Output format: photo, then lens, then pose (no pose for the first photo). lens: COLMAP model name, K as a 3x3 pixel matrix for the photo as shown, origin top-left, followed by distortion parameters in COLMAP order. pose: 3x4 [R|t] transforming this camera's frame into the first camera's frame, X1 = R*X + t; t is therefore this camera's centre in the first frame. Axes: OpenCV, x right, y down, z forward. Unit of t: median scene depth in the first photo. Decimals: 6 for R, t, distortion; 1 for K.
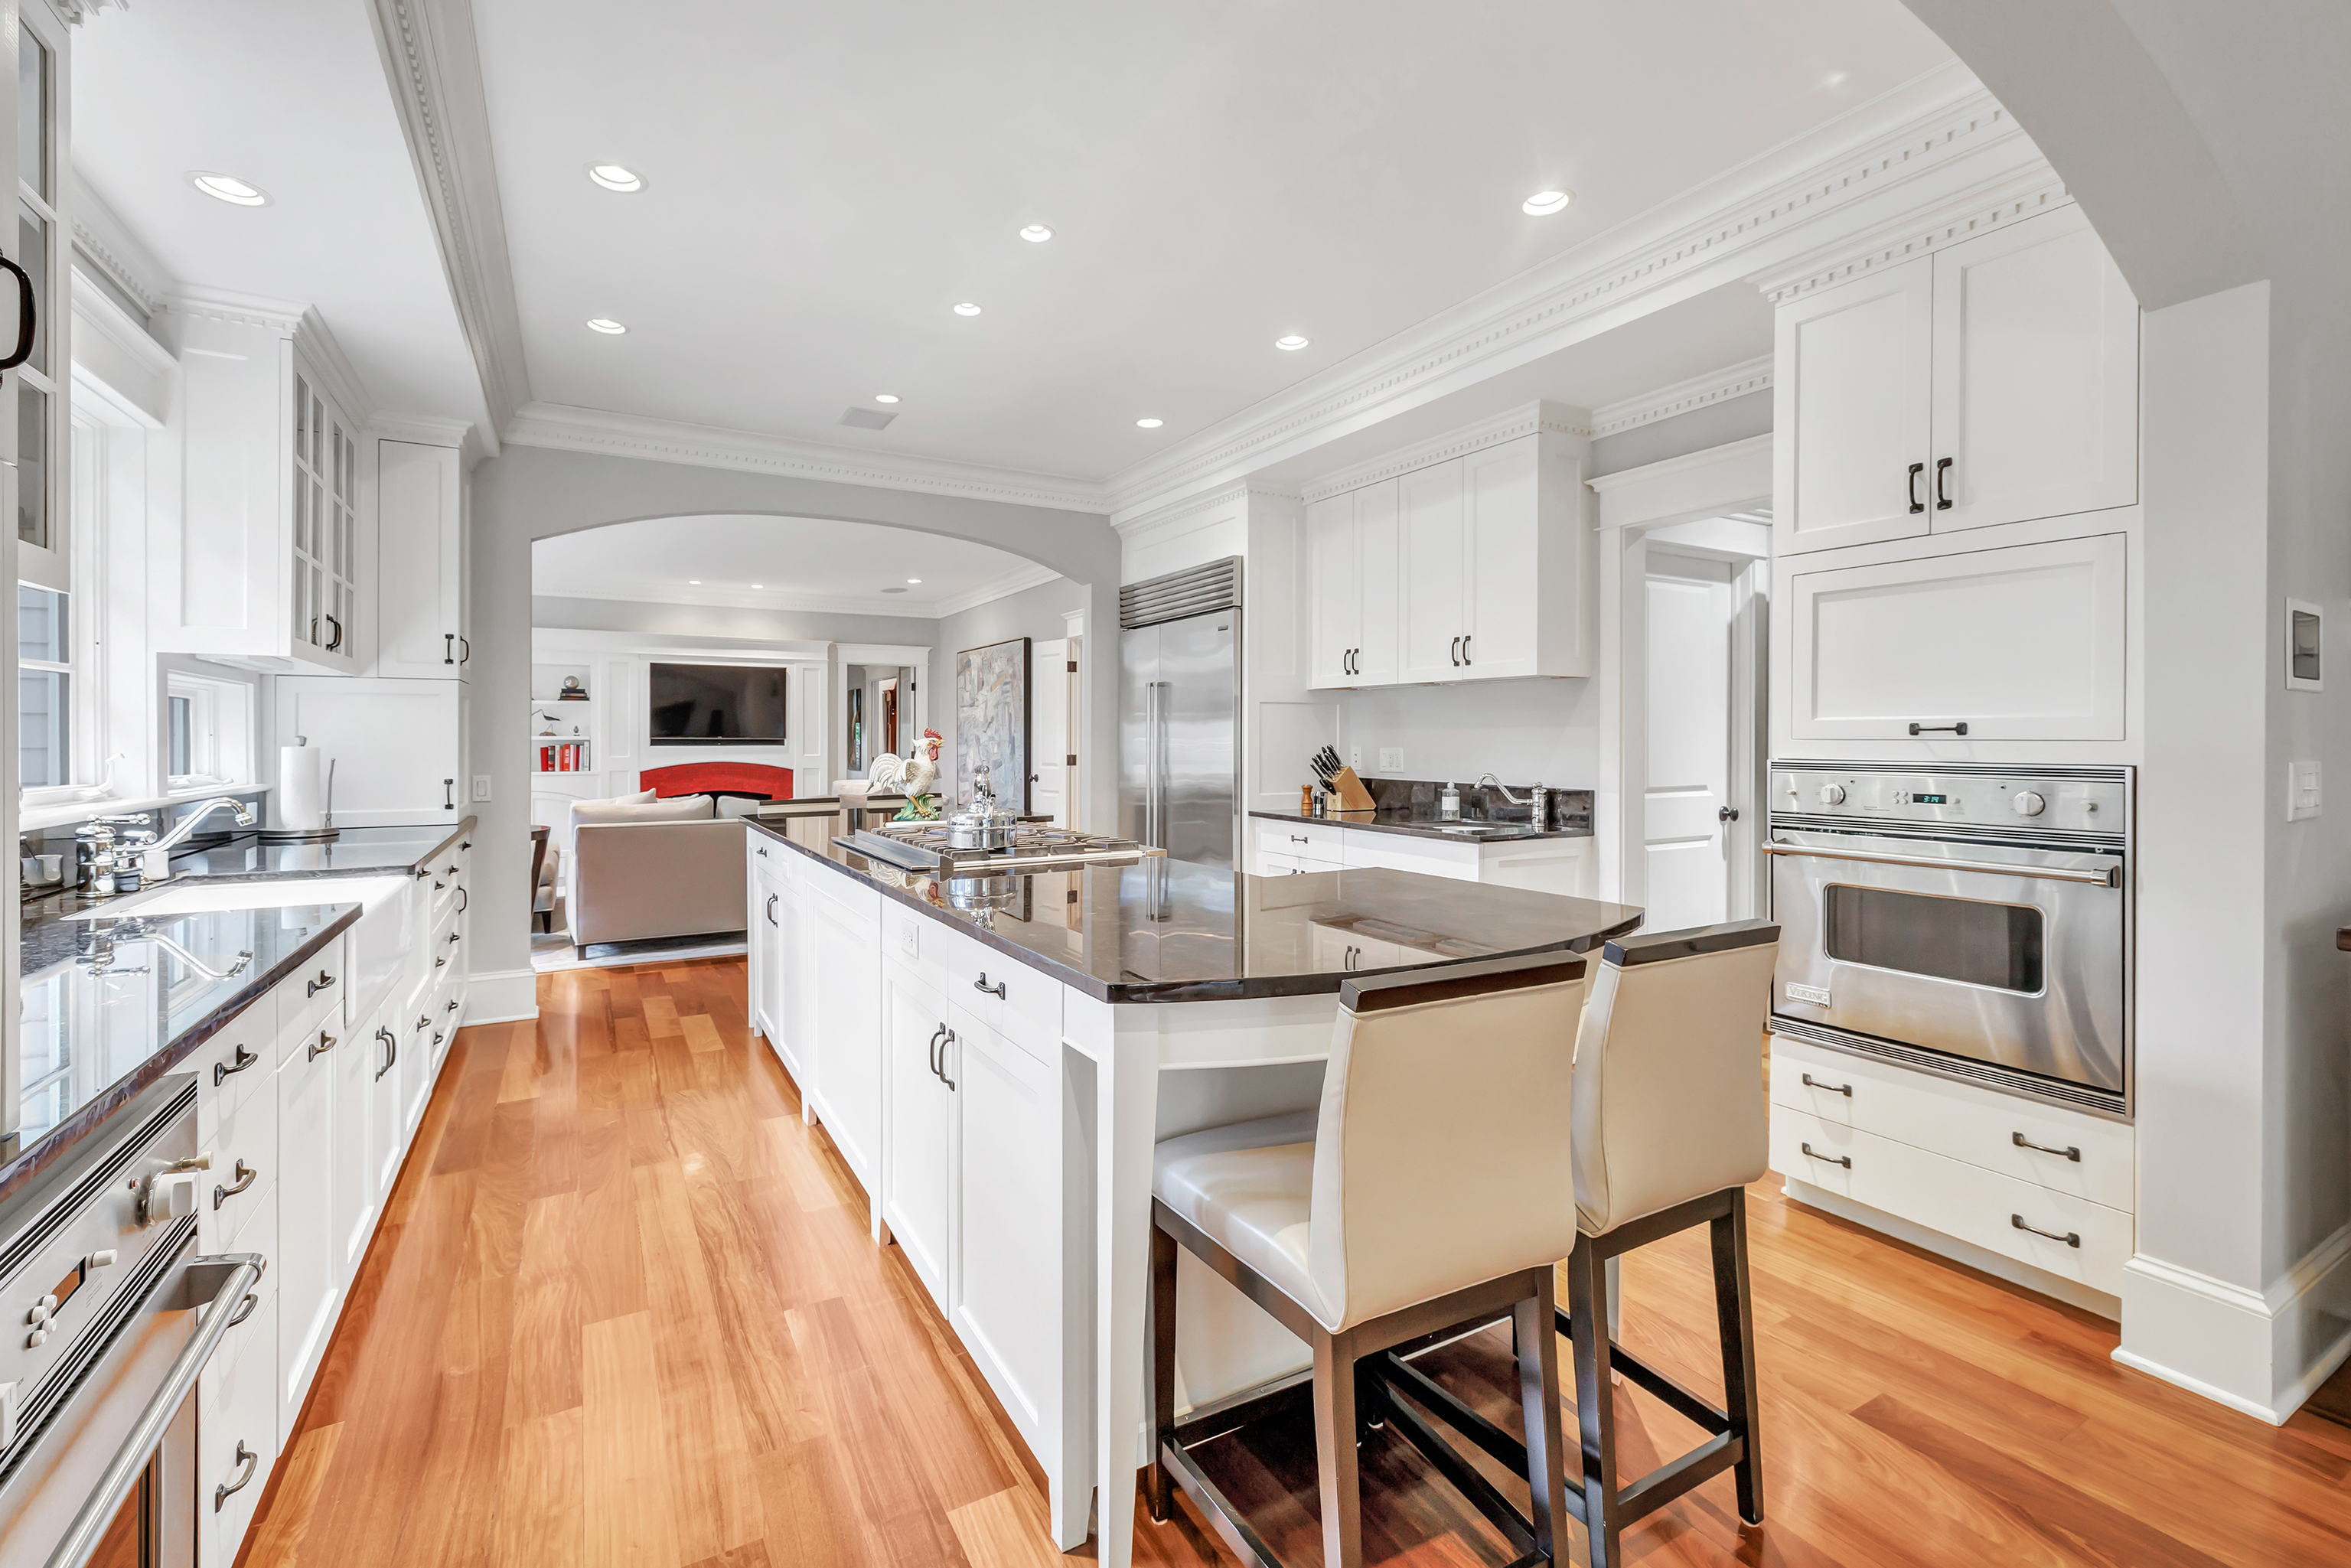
lens RADIAL K [[1020.9, 0, 1165.4], [0, 1020.9, 764.0], [0, 0, 1]] dist [-0.000896, 0.000125]
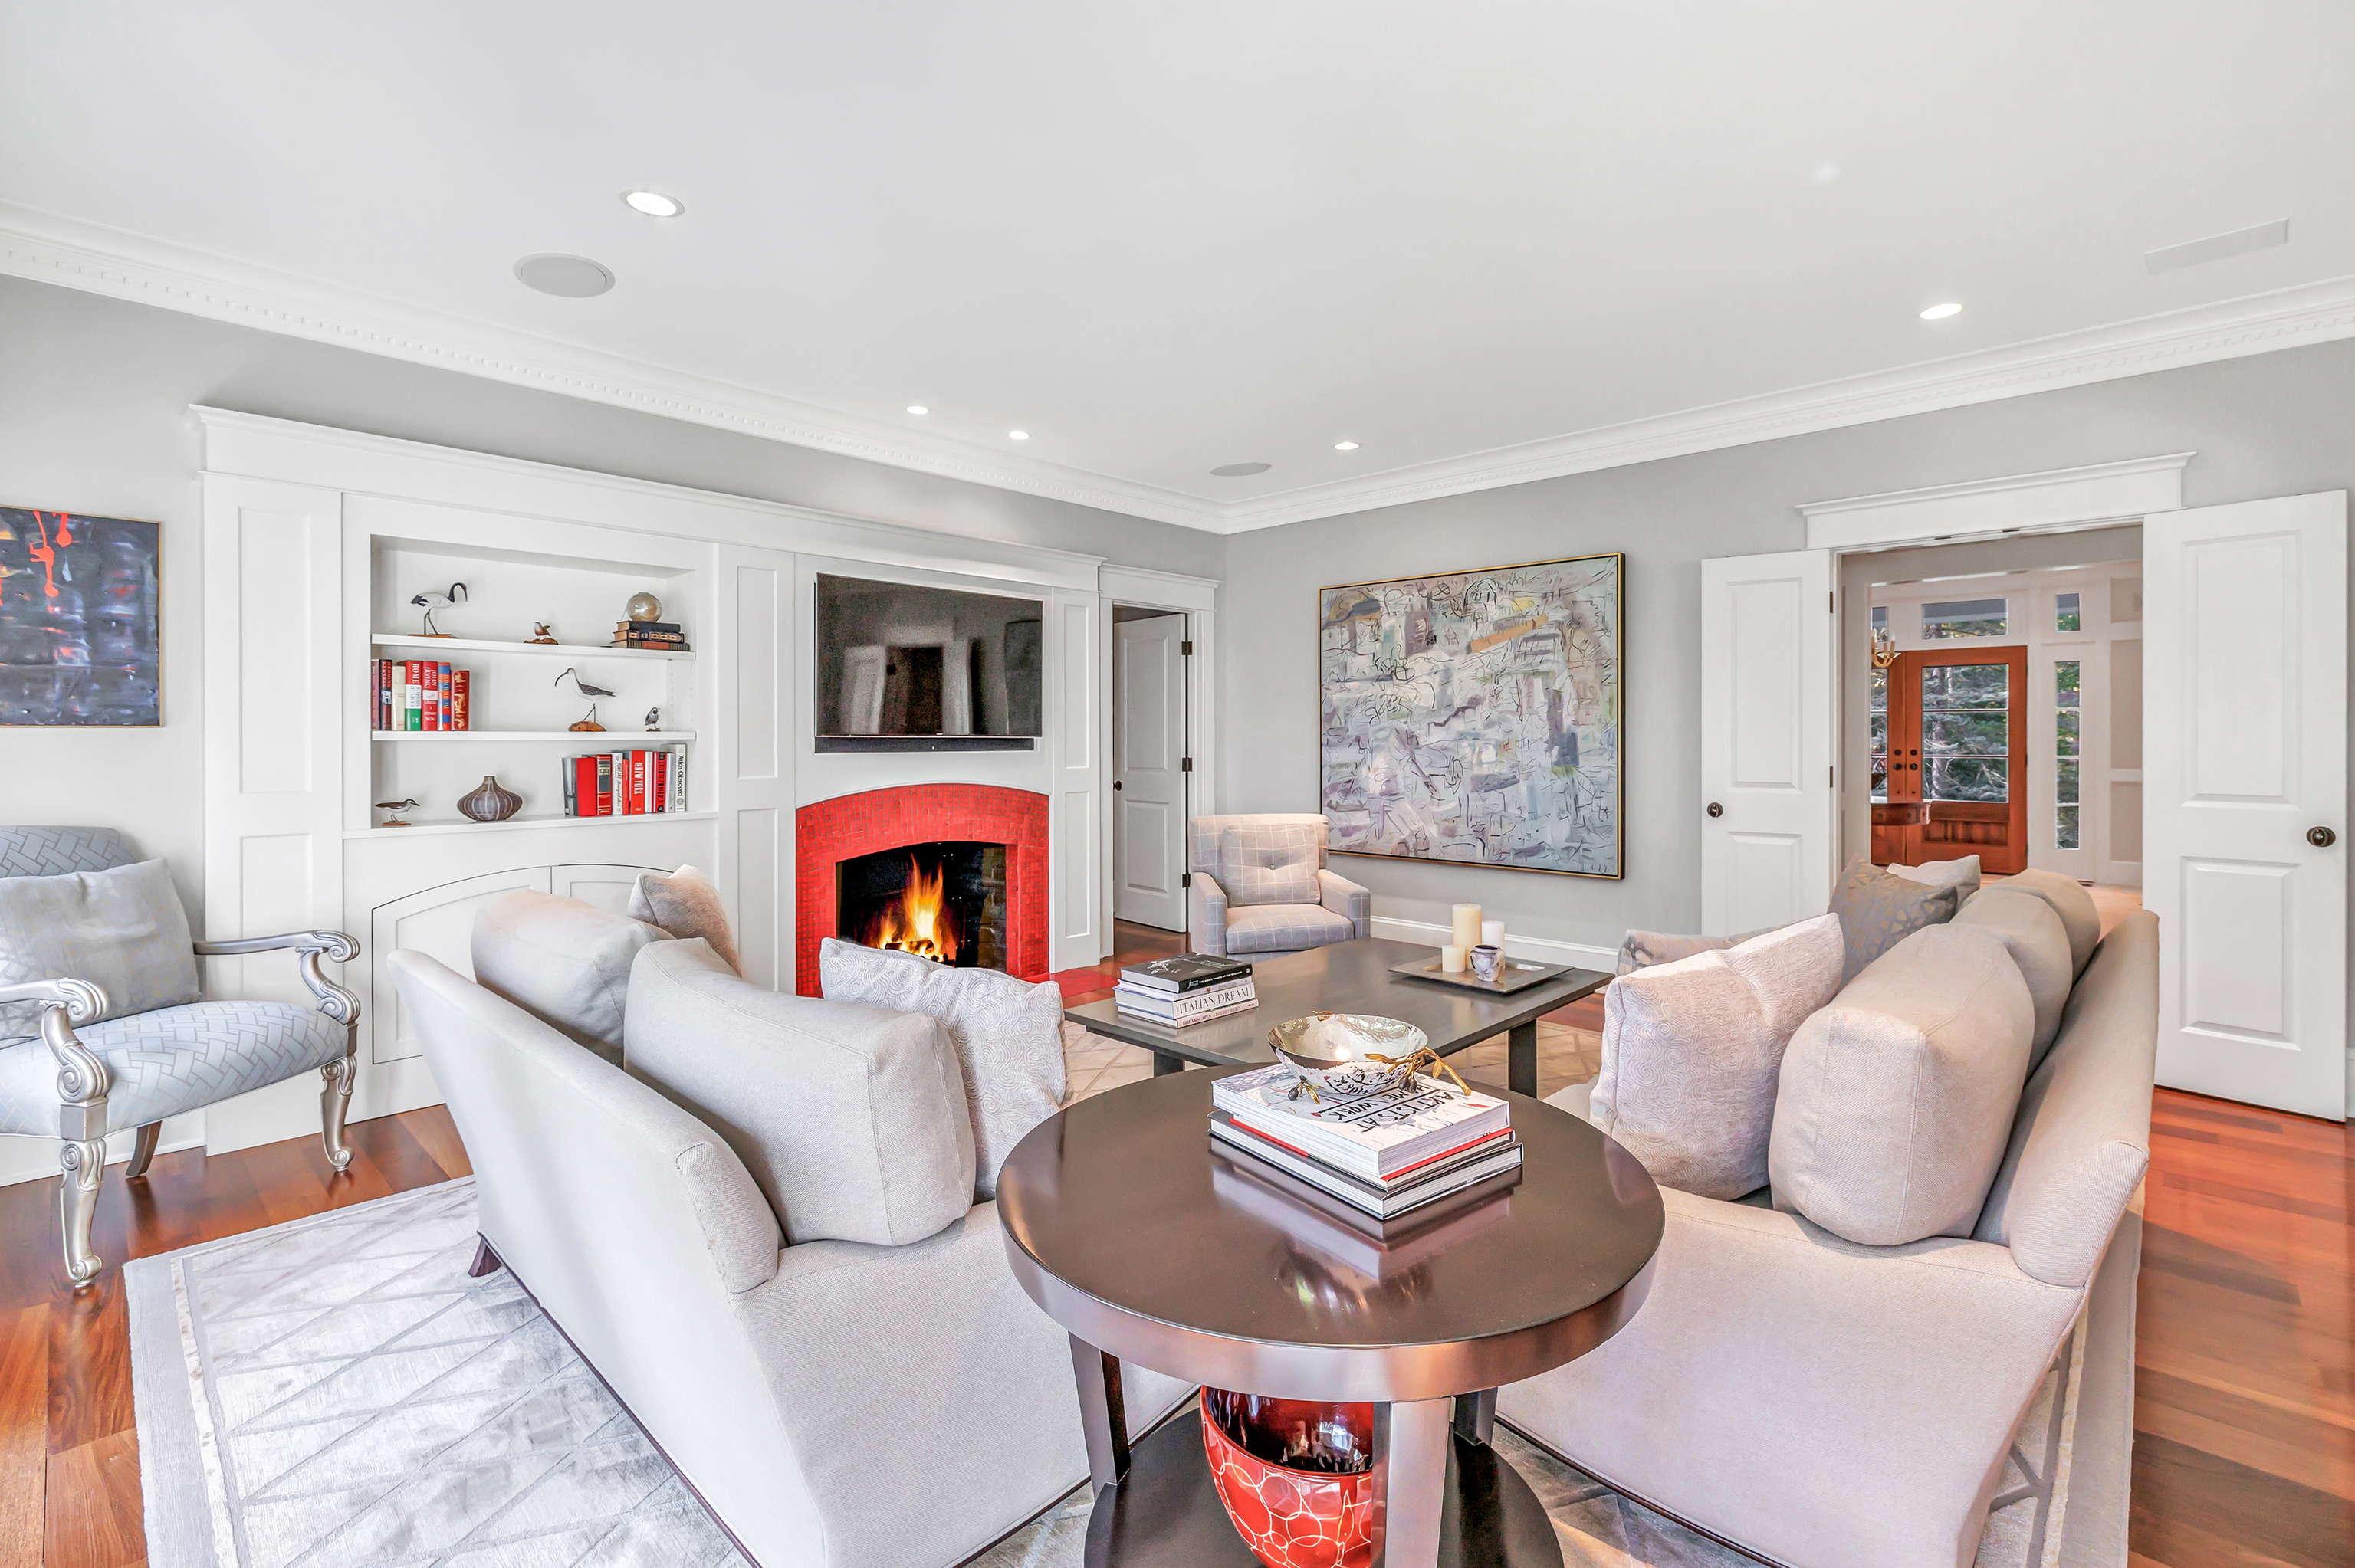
lens RADIAL K [[1022.5, 0, 1190.2], [0, 1022.5, 766.1], [0, 0, 1]] dist [-0.000896, 0.000125]
pose [[0.948536, -0.008963, 0.316543, -0.498936], [0.004877, 0.999894, 0.013699, -0.017682], [-0.316633, -0.011450, 0.948479, 0.514657]]
